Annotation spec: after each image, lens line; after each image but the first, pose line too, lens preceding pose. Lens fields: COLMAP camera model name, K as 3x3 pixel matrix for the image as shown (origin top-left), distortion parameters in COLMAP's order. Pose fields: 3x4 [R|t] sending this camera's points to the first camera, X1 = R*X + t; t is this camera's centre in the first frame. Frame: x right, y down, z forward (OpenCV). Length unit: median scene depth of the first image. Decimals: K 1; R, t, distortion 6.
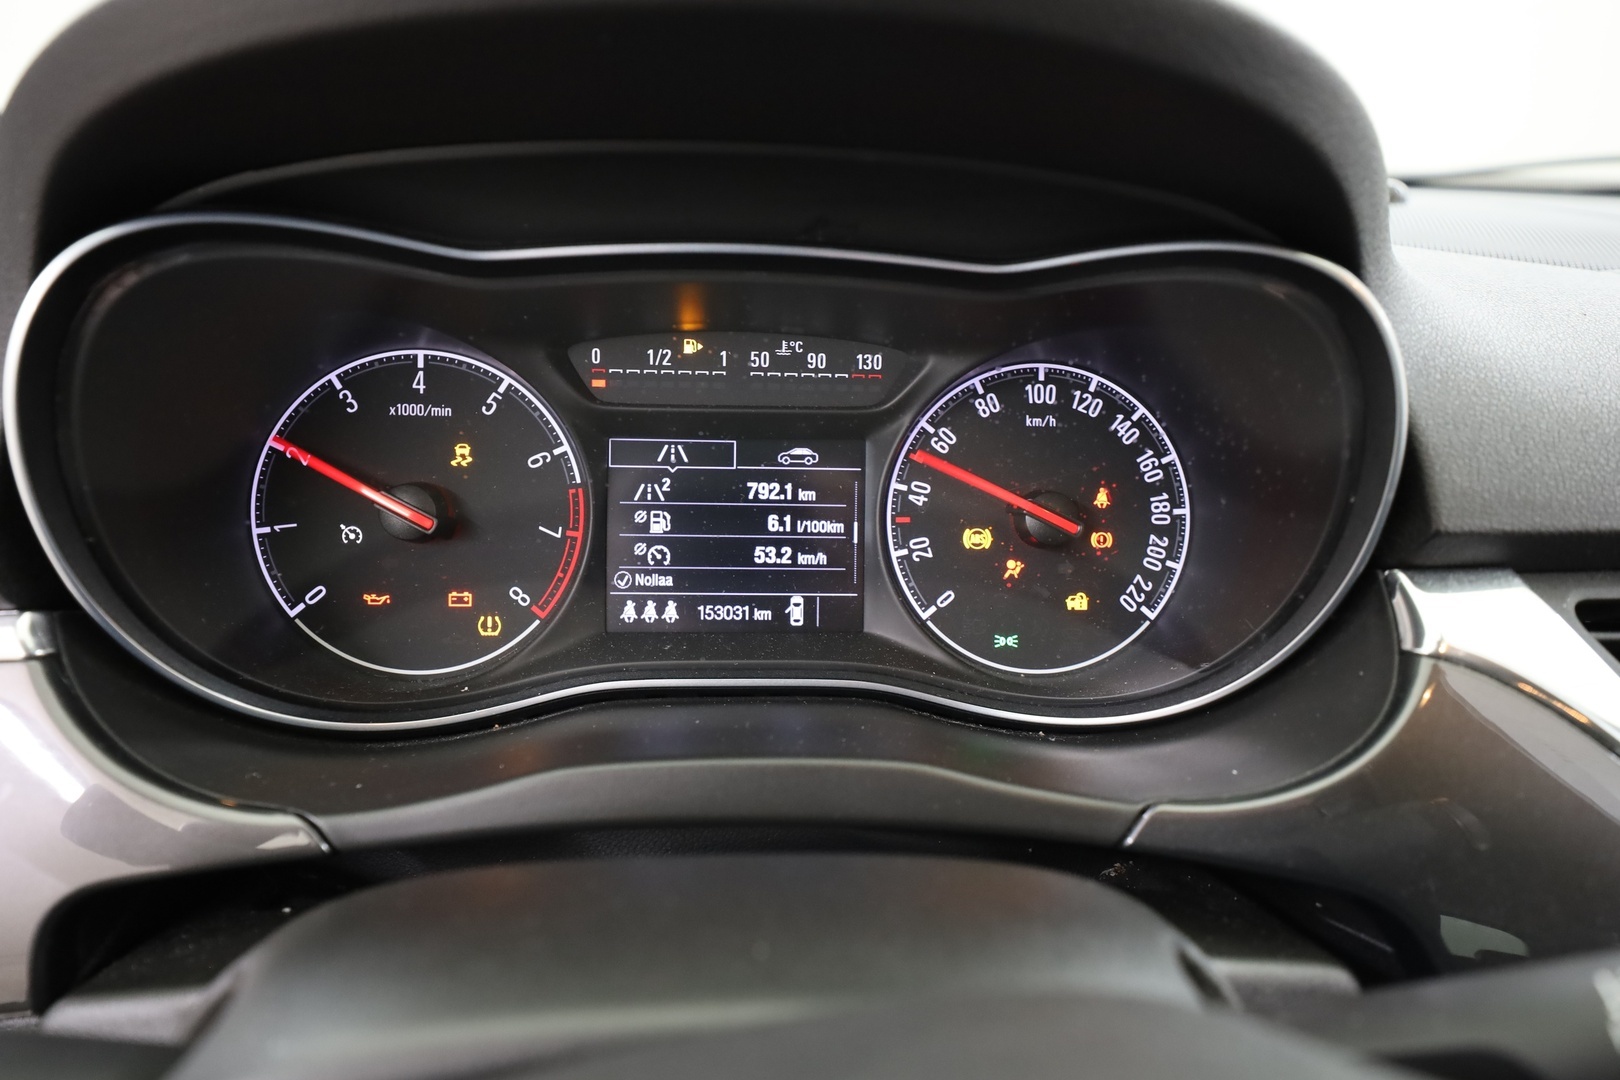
lens RADIAL K [[1056.4, 0, 799.0], [0, 1056.4, 539.1], [0, 0, 1]] dist [0.017102, -0.021208]
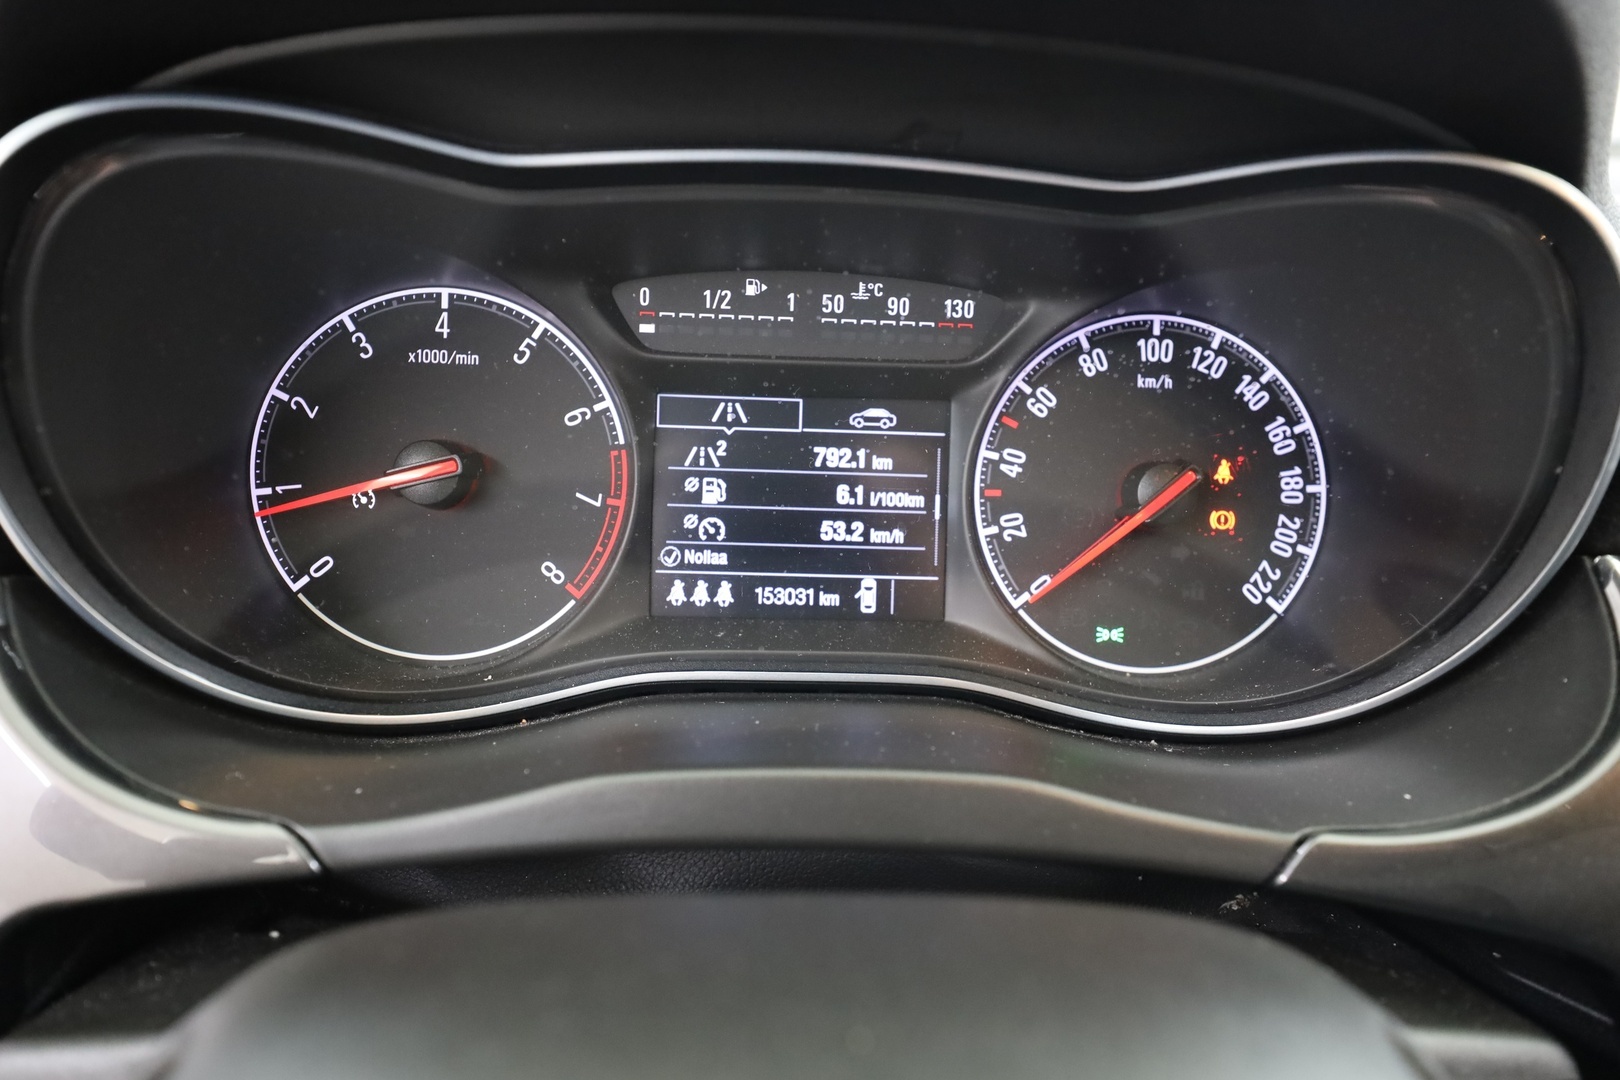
lens RADIAL K [[1056.4, 0, 807.6], [0, 1056.4, 536.5], [0, 0, 1]] dist [0.017102, -0.021208]
pose [[0.999531, 0.016352, -0.025904, -0.032767], [-0.016236, 0.999857, 0.004672, 0.016954], [0.025976, -0.004249, 0.999654, 0.135135]]
